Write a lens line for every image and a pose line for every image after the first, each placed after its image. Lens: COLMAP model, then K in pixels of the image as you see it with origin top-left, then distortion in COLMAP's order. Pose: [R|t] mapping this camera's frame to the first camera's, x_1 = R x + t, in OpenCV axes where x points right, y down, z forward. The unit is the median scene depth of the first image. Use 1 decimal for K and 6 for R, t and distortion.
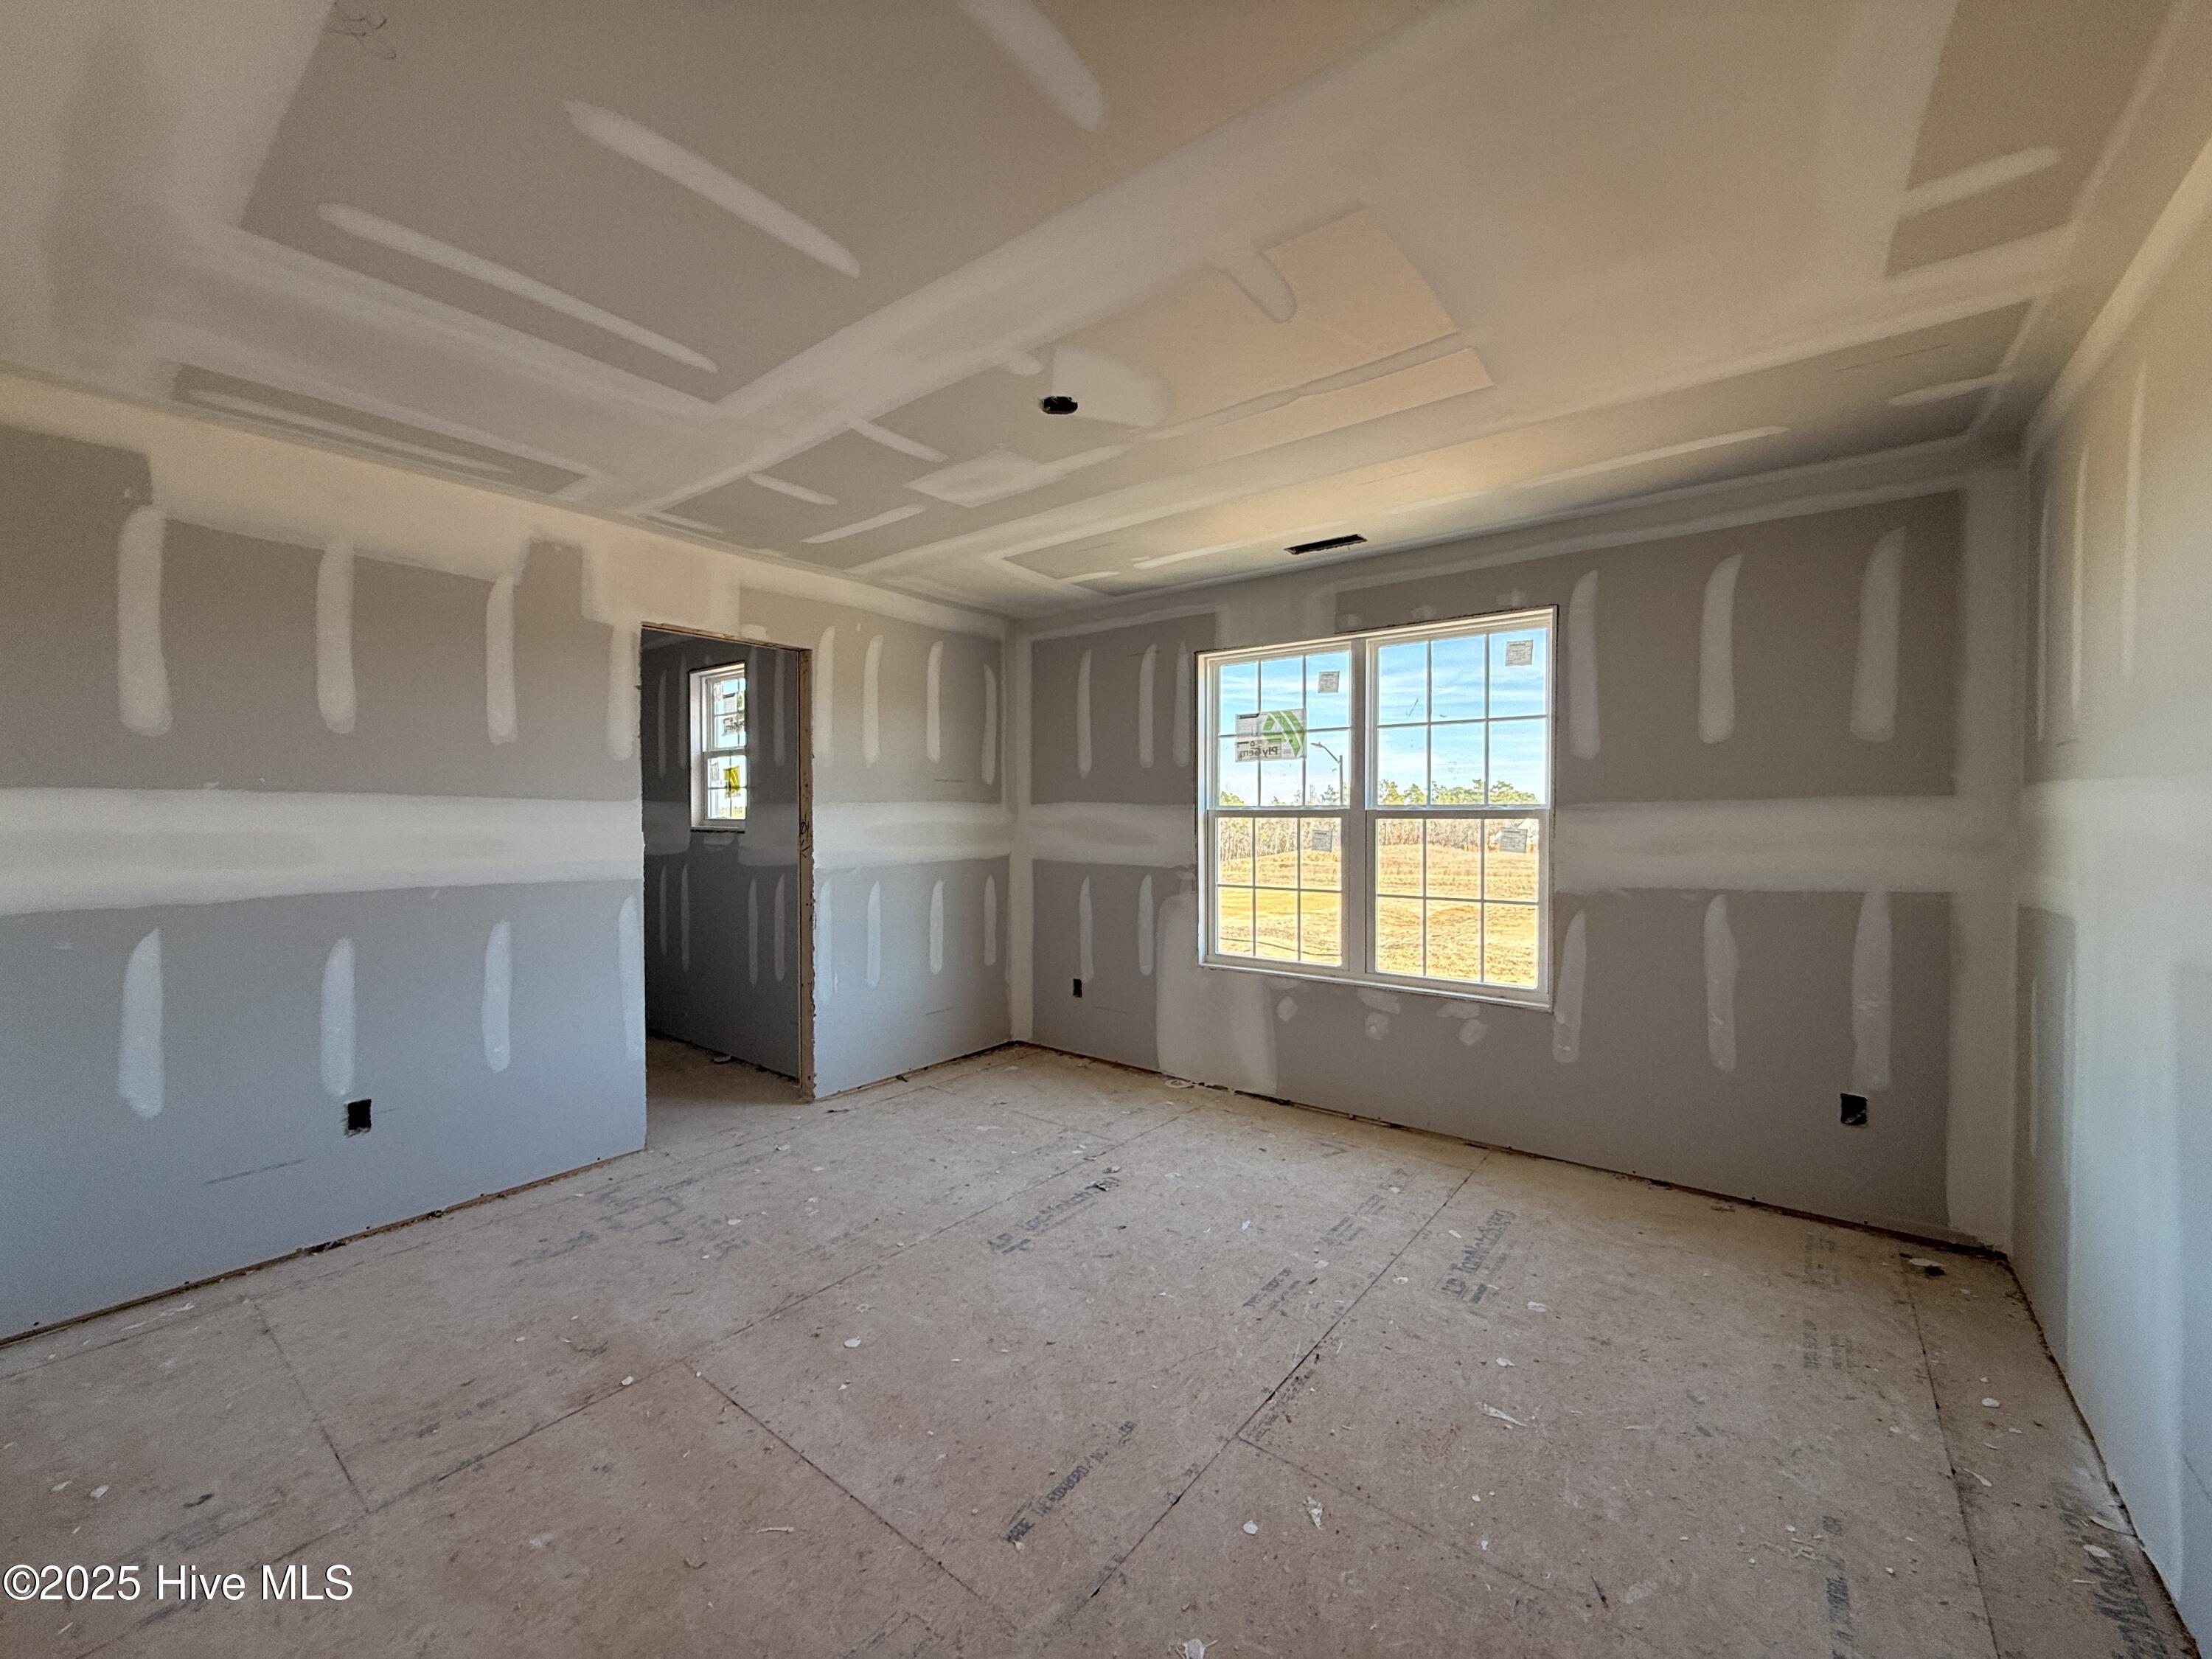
lens RADIAL K [[878.8, 0, 1096.5], [0, 878.8, 827.9], [0, 0, 1]] dist [-0.002056, -0.000112]
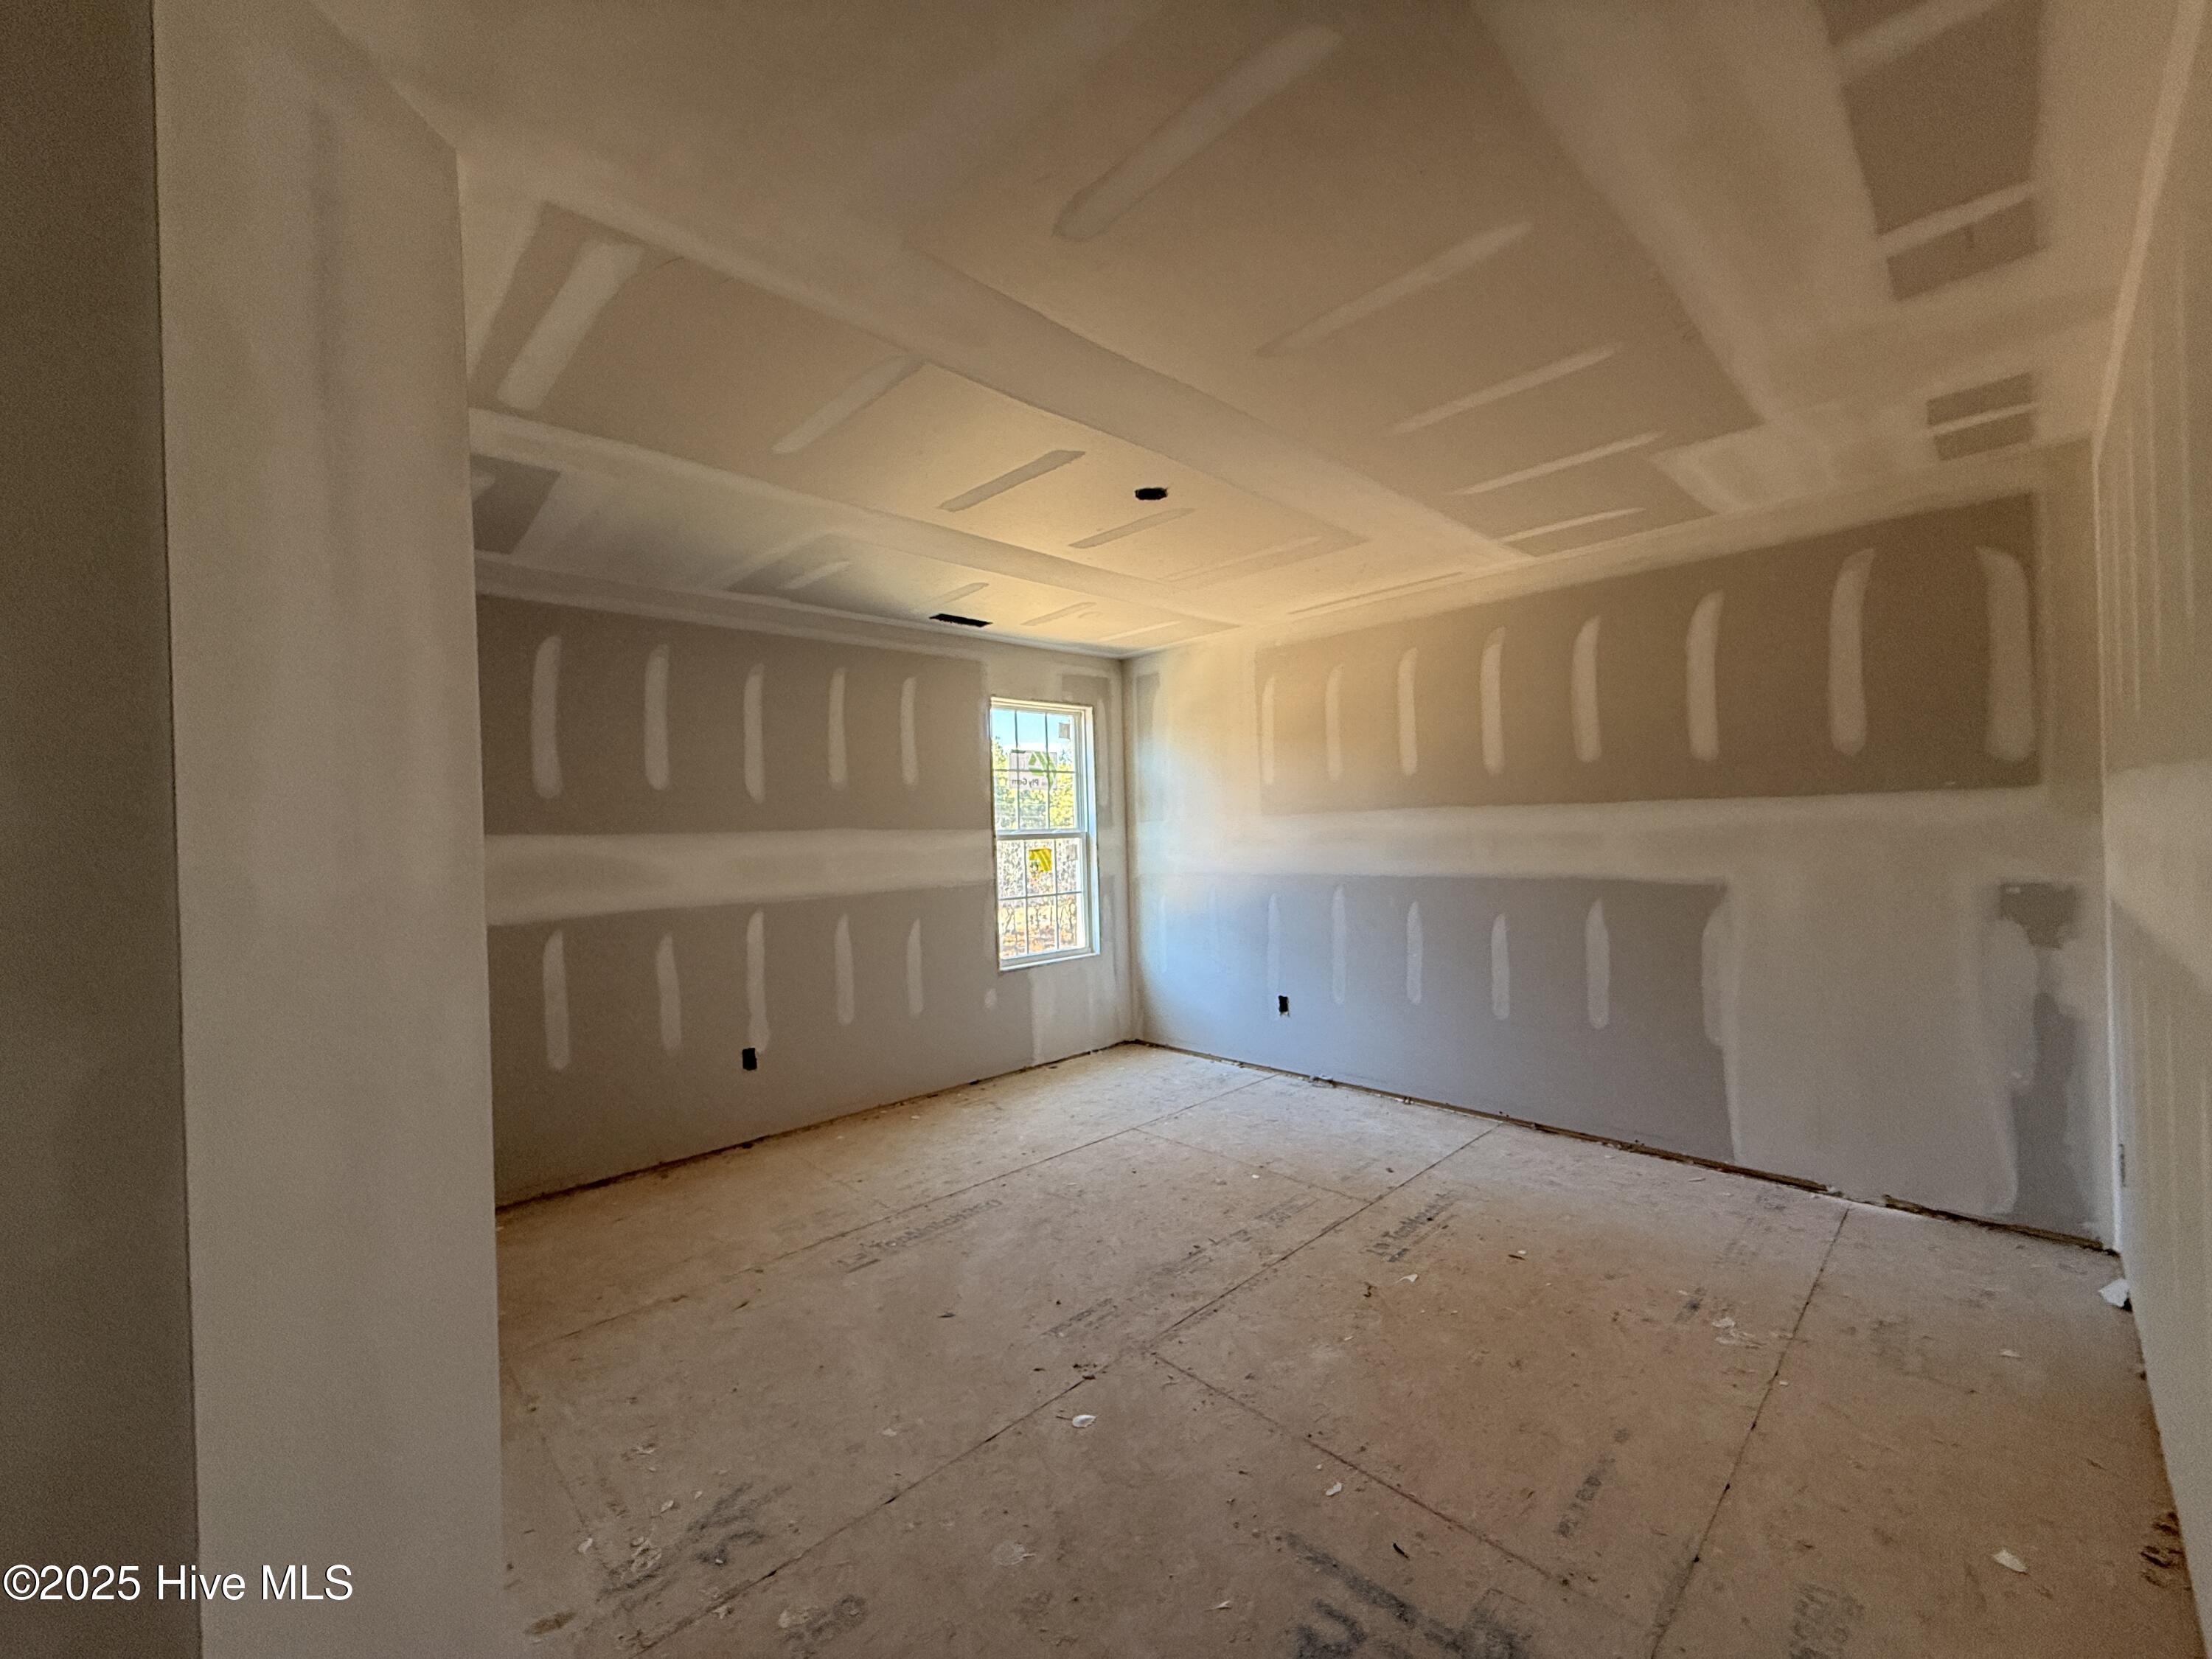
lens RADIAL K [[878.8, 0, 1096.5], [0, 878.8, 827.9], [0, 0, 1]] dist [-0.002056, -0.000112]
pose [[0.134612, -0.002057, 0.990896, -1.007671], [0.043555, 0.999044, -0.003843, -0.019217], [-0.989941, 0.043676, 0.134573, 0.731472]]
